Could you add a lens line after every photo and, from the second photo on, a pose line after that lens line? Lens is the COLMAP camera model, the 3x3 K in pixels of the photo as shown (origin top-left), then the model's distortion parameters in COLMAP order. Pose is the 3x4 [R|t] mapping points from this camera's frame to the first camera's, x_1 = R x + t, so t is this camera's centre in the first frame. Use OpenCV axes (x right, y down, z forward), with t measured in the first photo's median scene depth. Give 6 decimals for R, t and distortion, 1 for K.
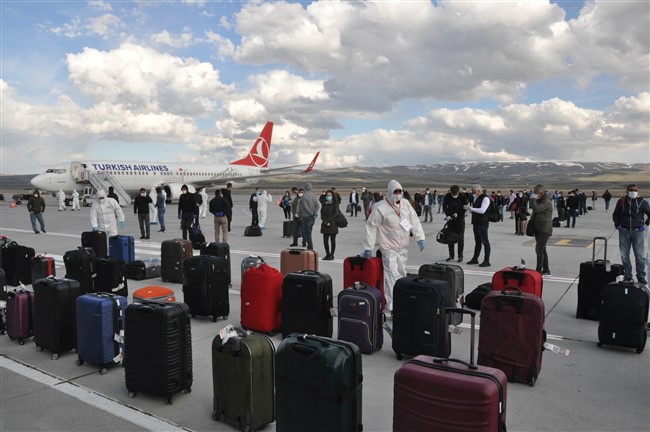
lens RADIAL K [[528.1, 0, 324.2], [0, 528.1, 220.5], [0, 0, 1]] dist [-0.107176, 0.019891]
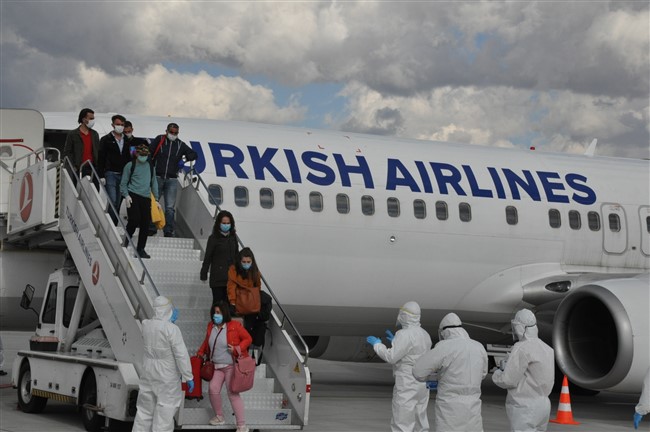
lens RADIAL K [[1511.2, 0, 323.4], [0, 1511.2, 216.6], [0, 0, 1]] dist [0.518234, 0.000000]
pose [[0.902249, 0.010876, -0.431079, -0.175303], [-0.066129, 0.991347, -0.113397, -0.032399], [0.426115, 0.130819, 0.895160, 0.556391]]
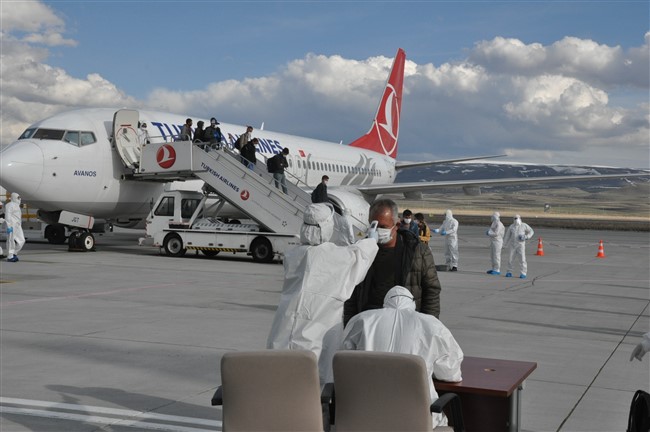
lens RADIAL K [[952.8, 0, 319.0], [0, 952.8, 222.7], [0, 0, 1]] dist [0.176331, 0.000000]
pose [[0.979834, 0.030571, 0.197461, -0.423701], [-0.022750, 0.998869, -0.041756, -0.022199], [-0.198514, 0.036422, 0.979421, 0.364958]]
